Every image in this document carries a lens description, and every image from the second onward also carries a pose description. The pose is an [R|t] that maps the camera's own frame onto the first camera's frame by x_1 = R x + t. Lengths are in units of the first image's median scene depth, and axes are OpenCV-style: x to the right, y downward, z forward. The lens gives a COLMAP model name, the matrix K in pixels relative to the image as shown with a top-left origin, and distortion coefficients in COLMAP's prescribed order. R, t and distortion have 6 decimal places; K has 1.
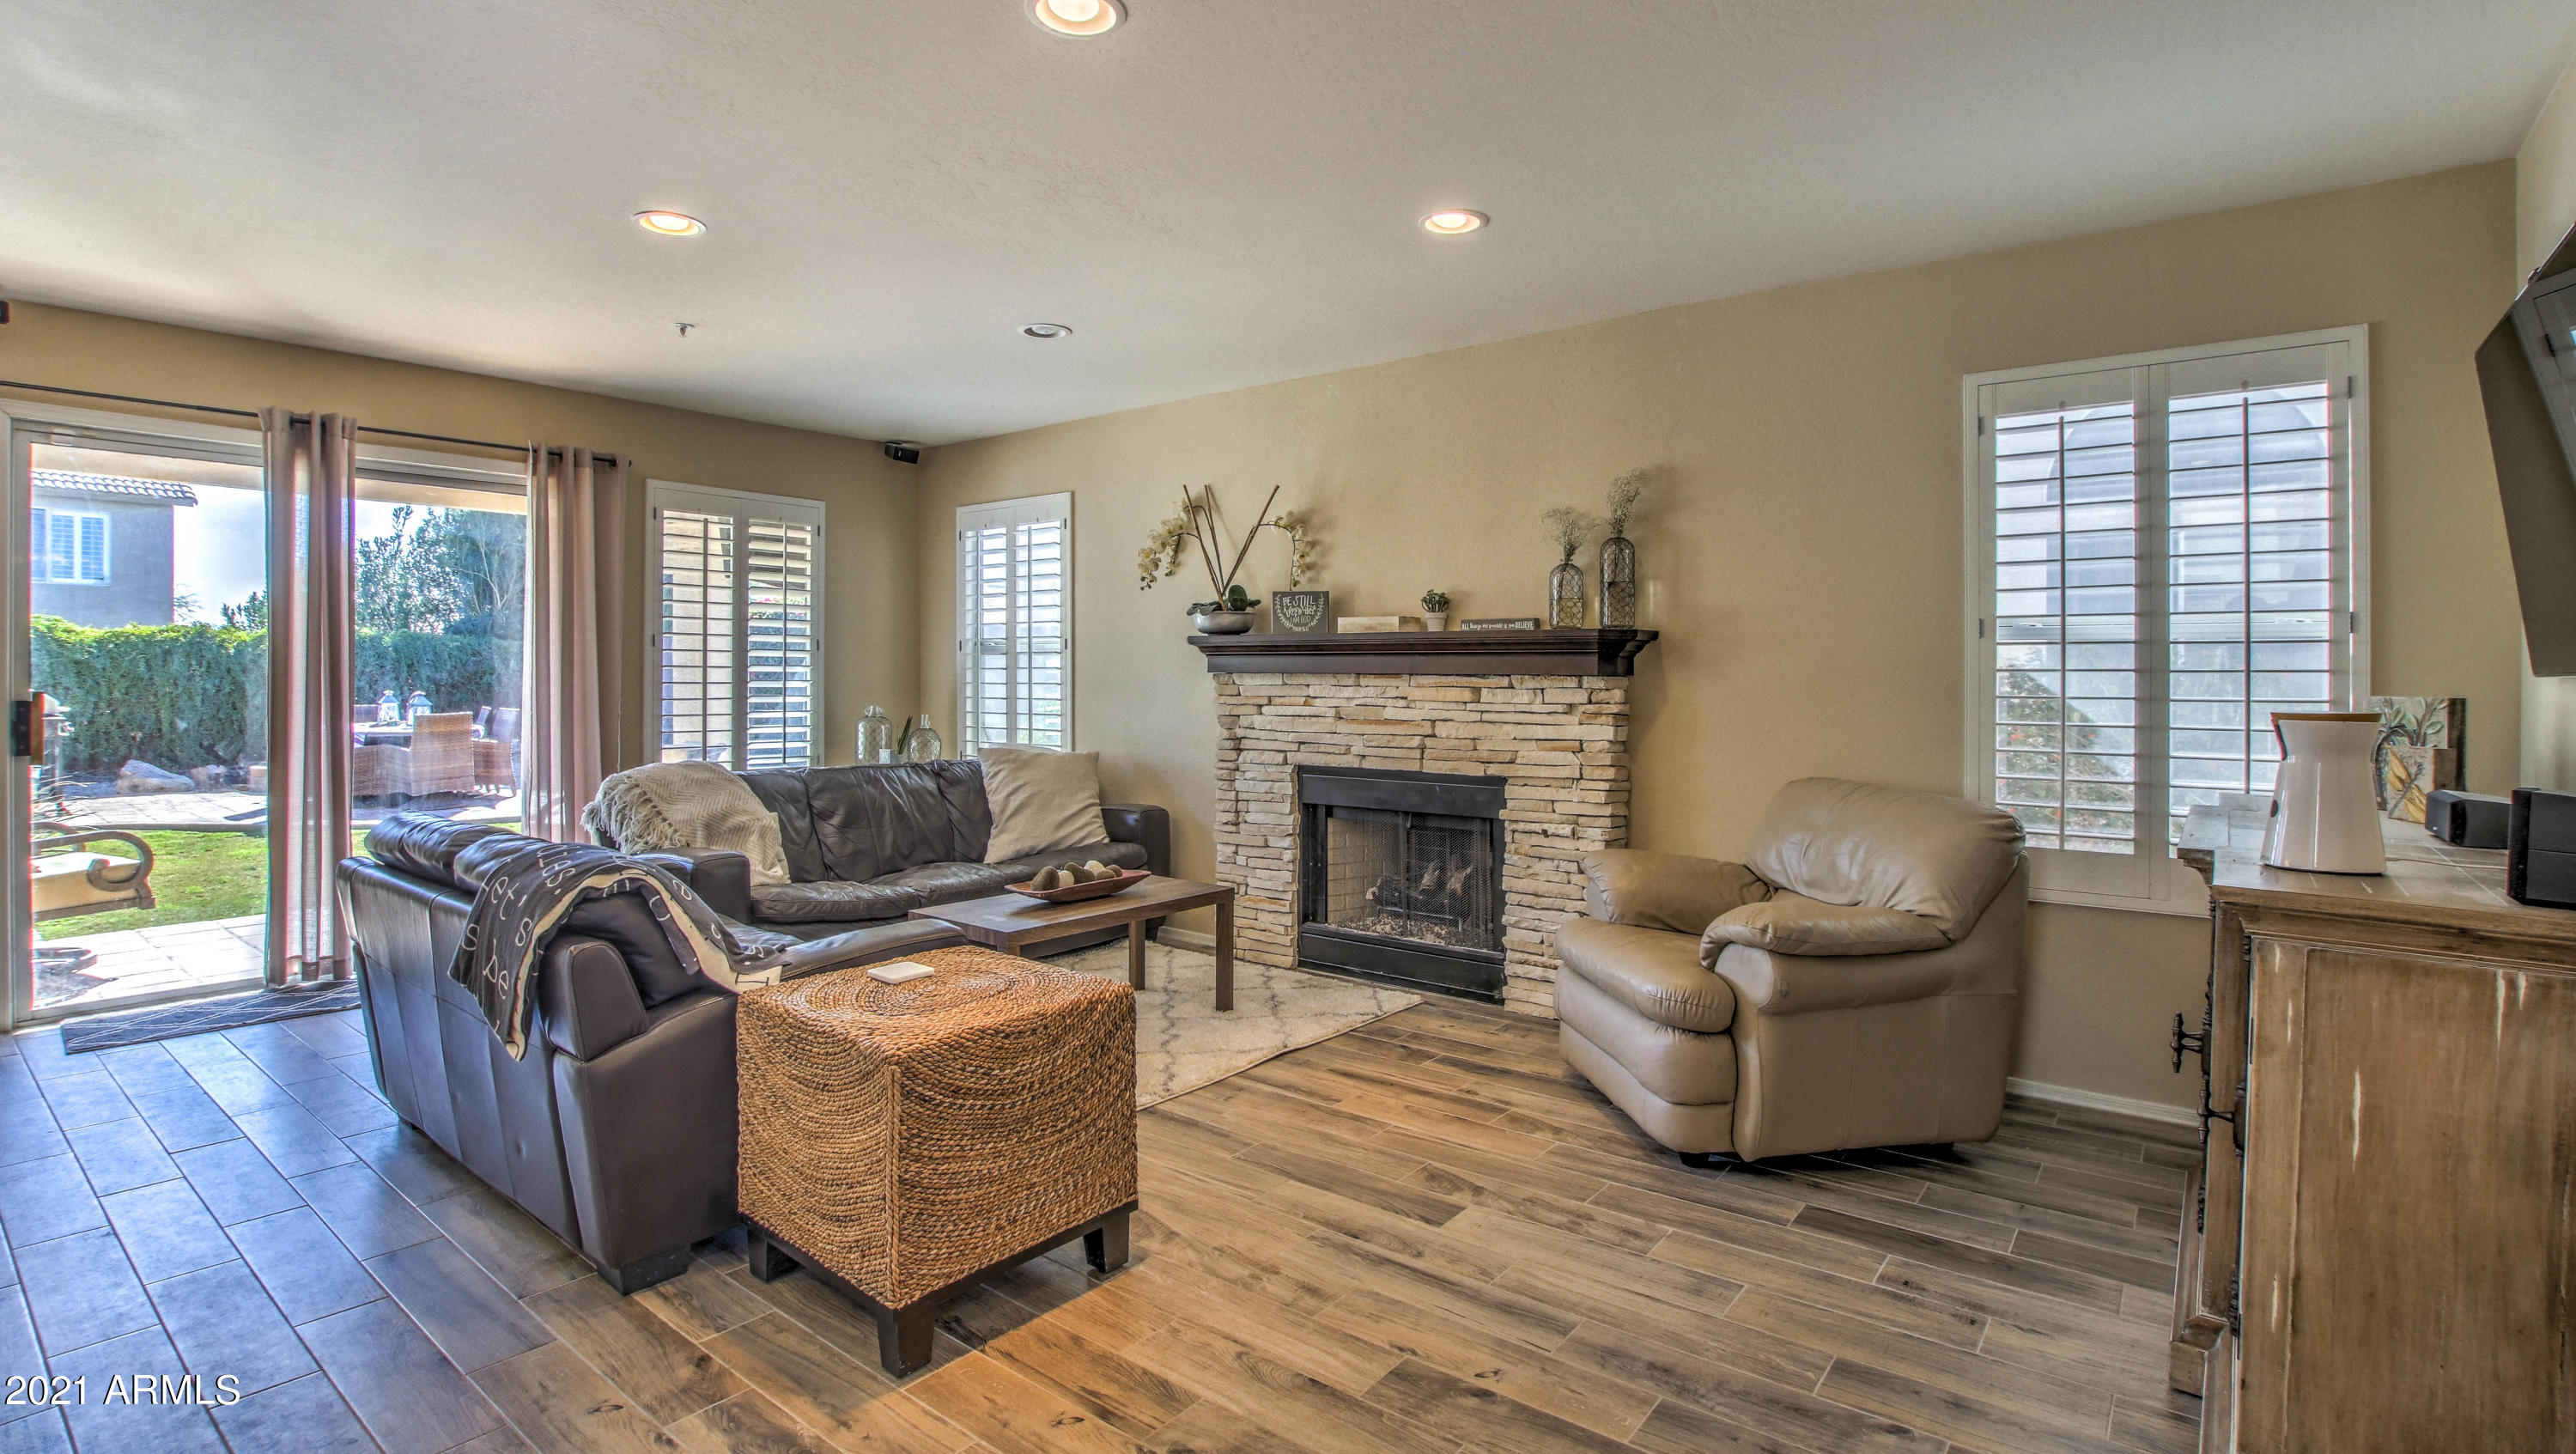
lens RADIAL K [[1220.3, 0, 1279.1], [0, 1220.3, 686.6], [0, 0, 1]] dist [-0.016258, 0.000431]
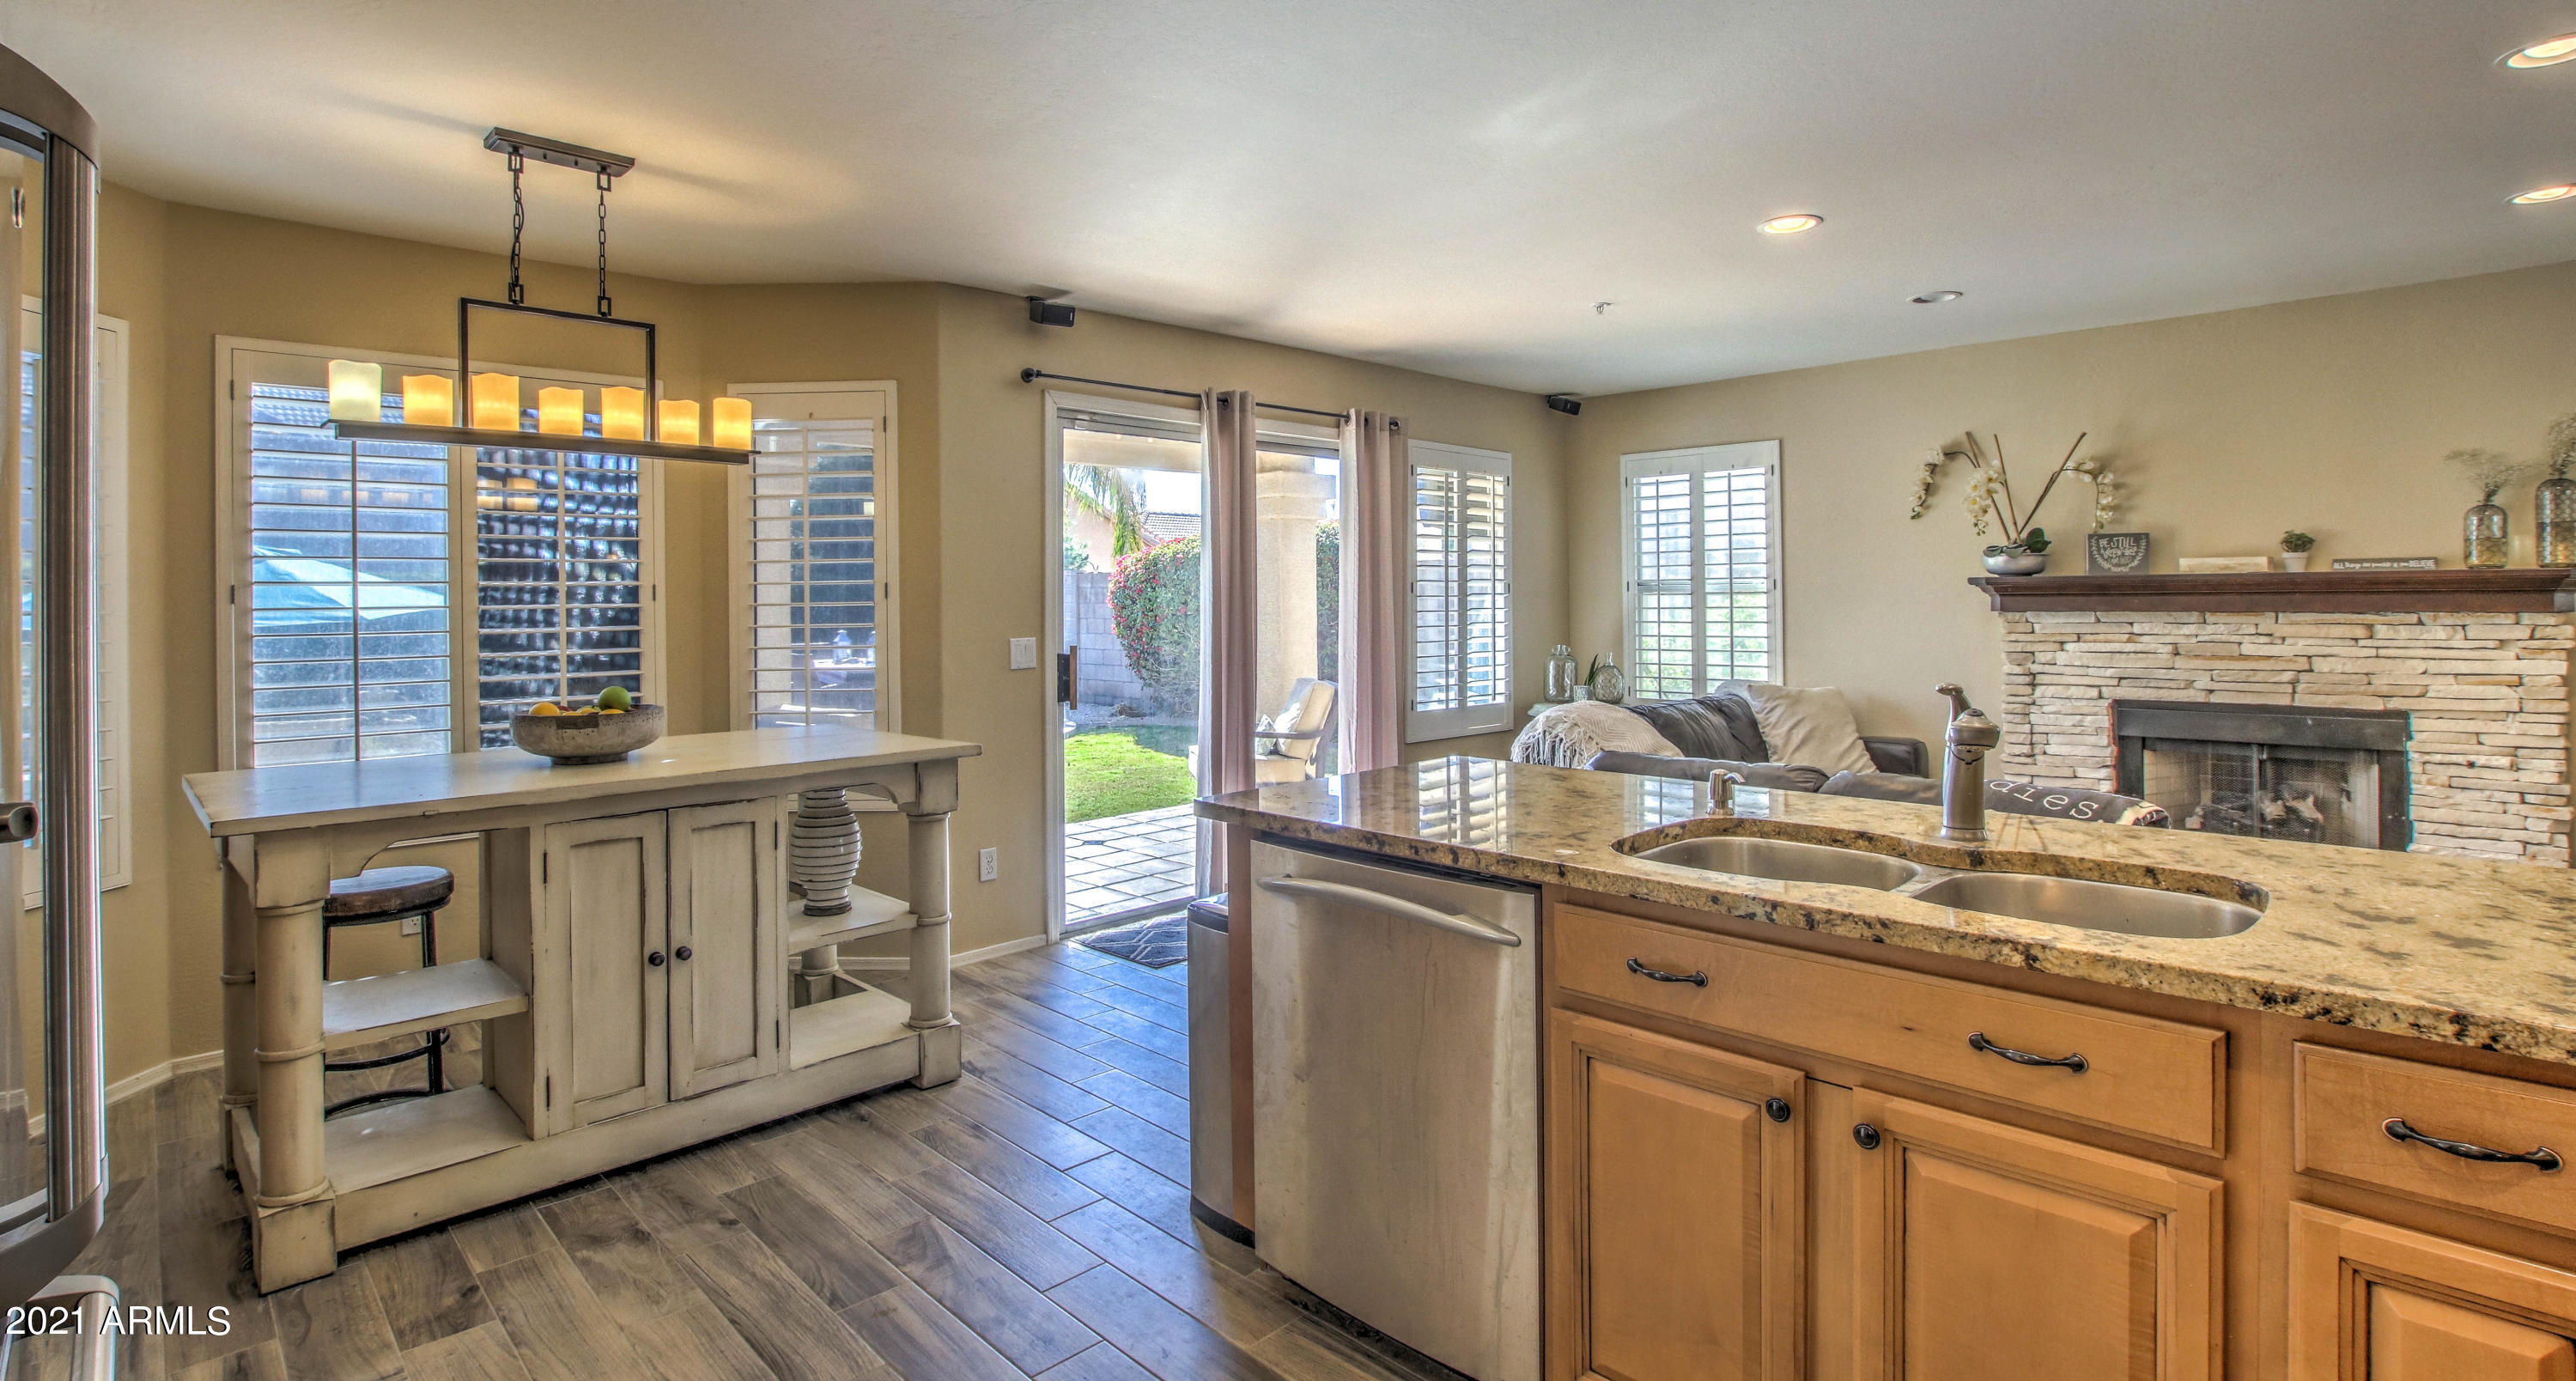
lens RADIAL K [[1223.2, 0, 1246.3], [0, 1223.2, 593.5], [0, 0, 1]] dist [-0.027696, 0.001792]
pose [[0.992541, -0.014742, -0.121017, -0.614849], [0.013123, 0.999814, -0.014168, -0.021899], [0.121203, 0.012474, 0.992549, -0.118736]]
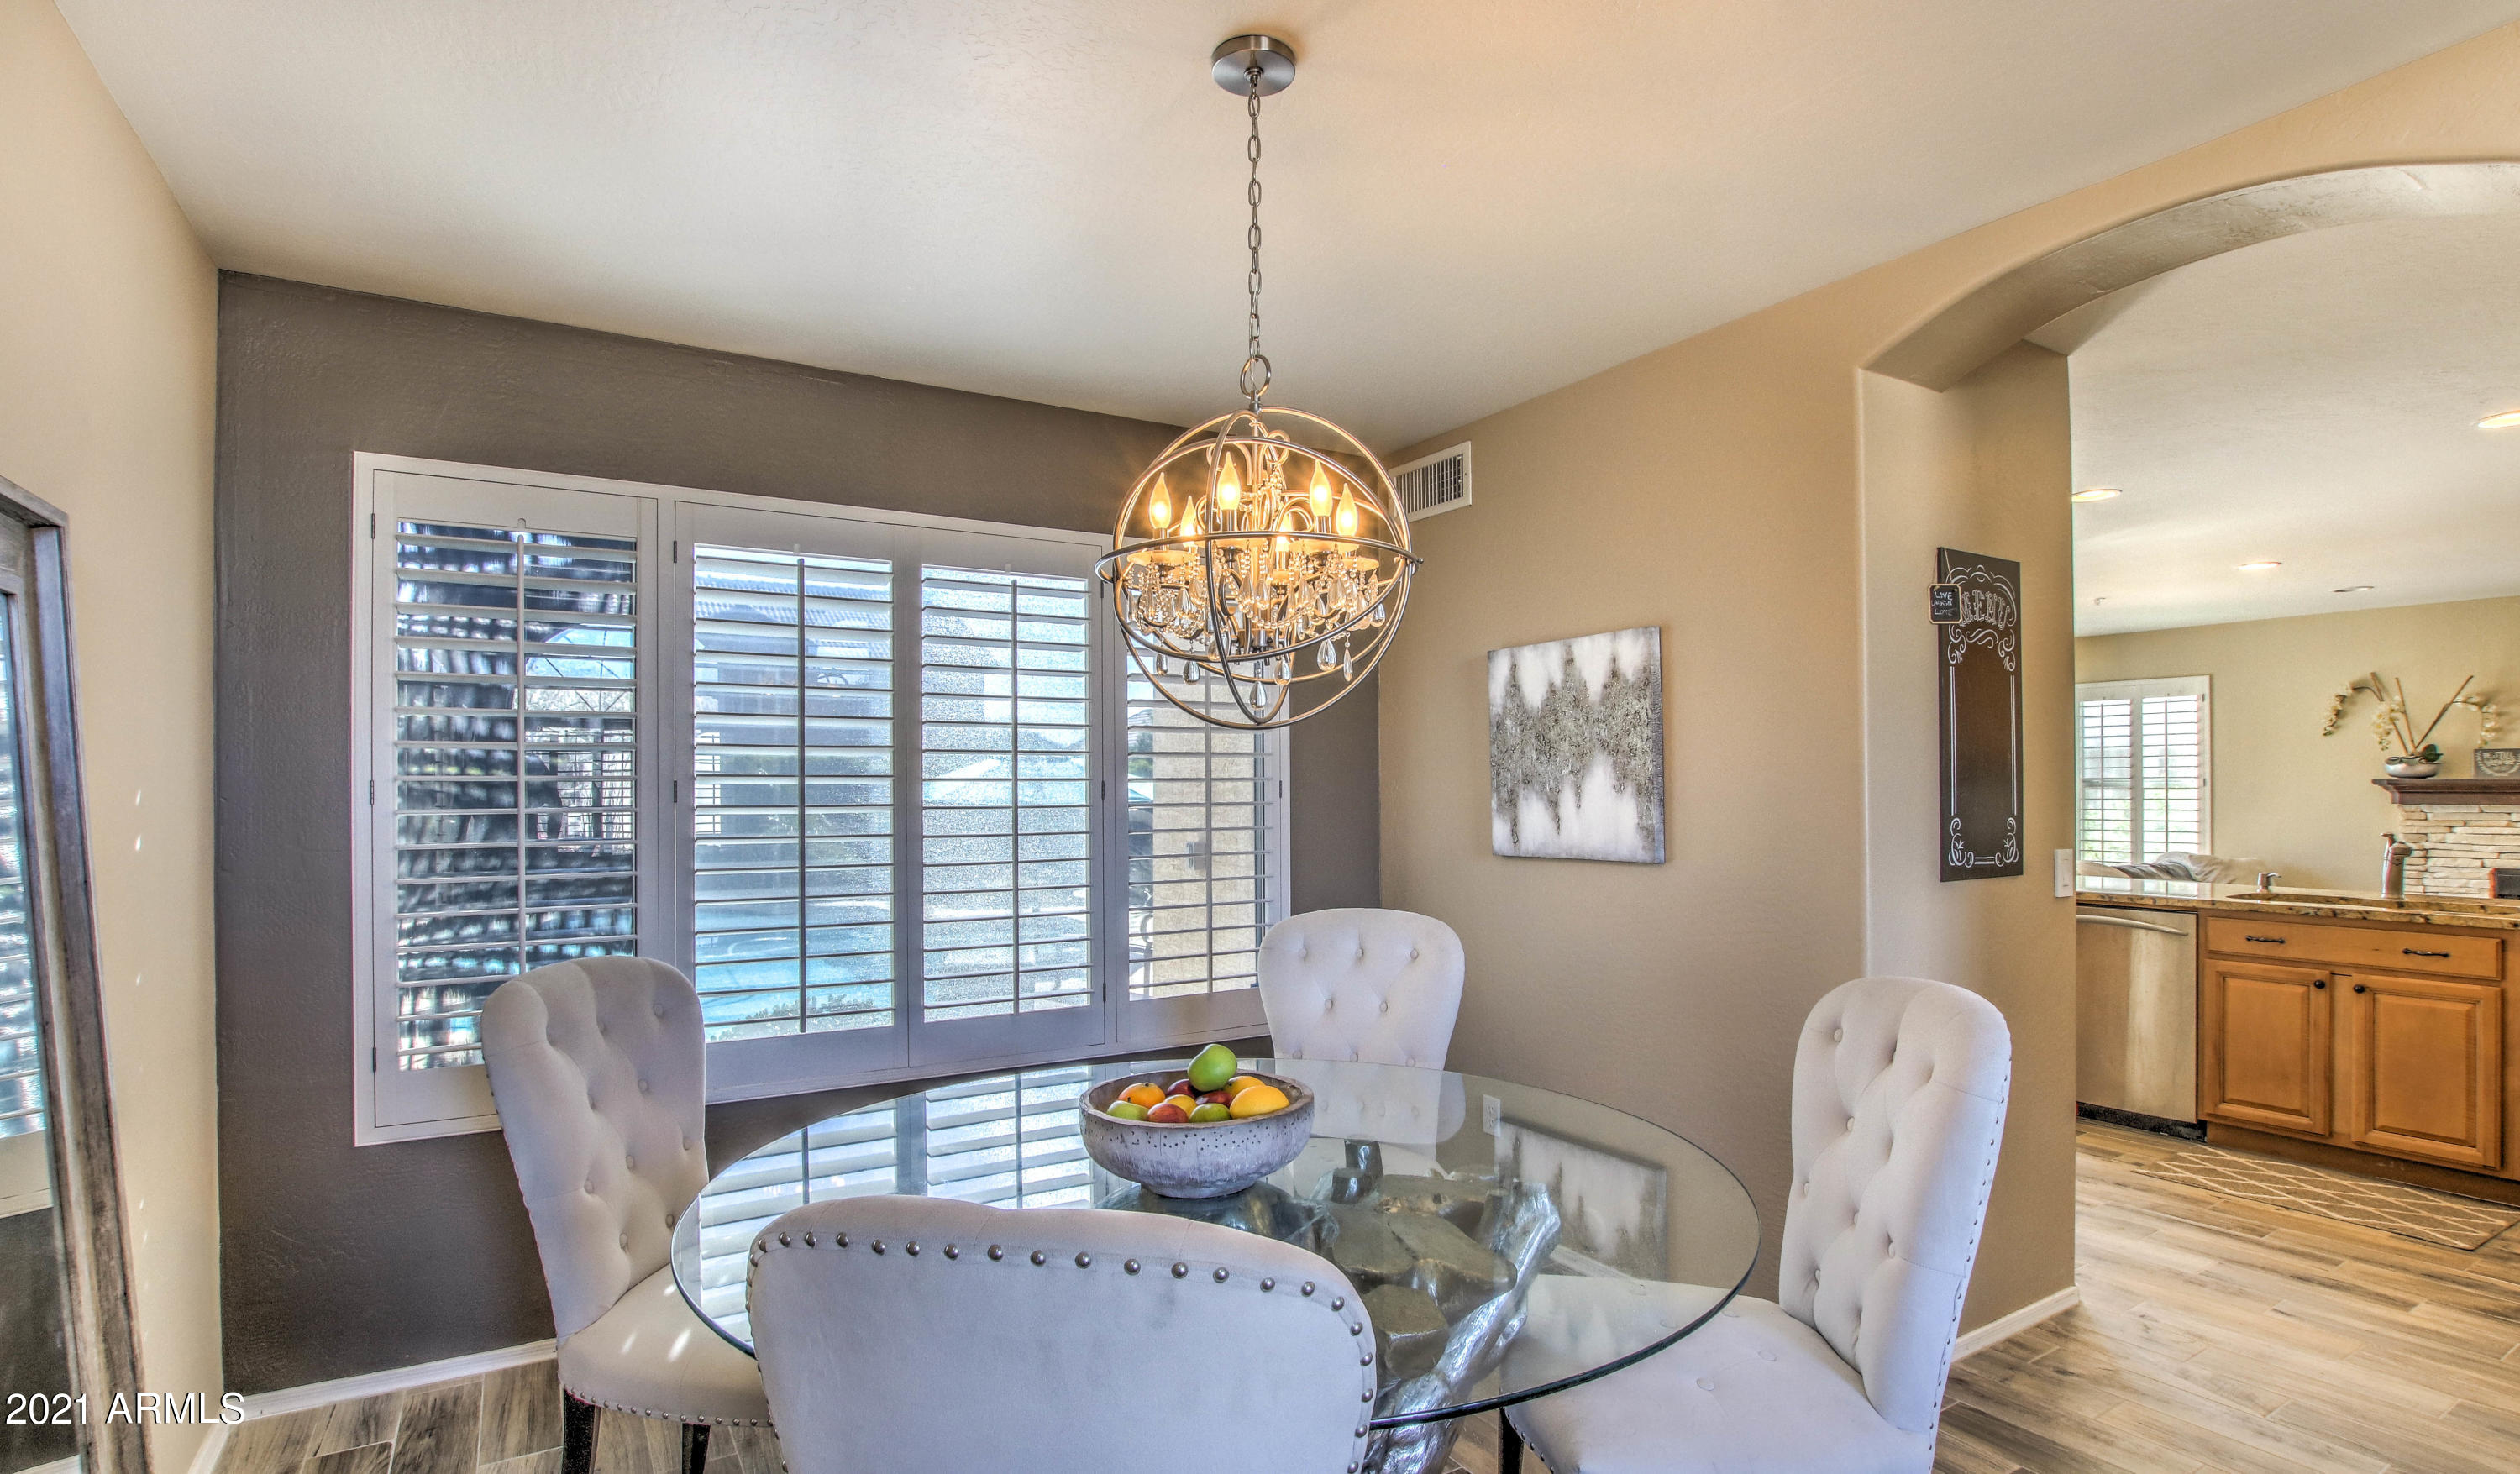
lens RADIAL K [[1189.8, 0, 1277.4], [0, 1189.8, 787.4], [0, 0, 1]] dist [-0.013865, 0.001577]
pose [[0.949954, -0.005941, -0.312332, -0.950659], [0.003592, 0.999961, -0.008096, -0.026320], [0.312368, 0.006569, 0.949939, -0.799427]]
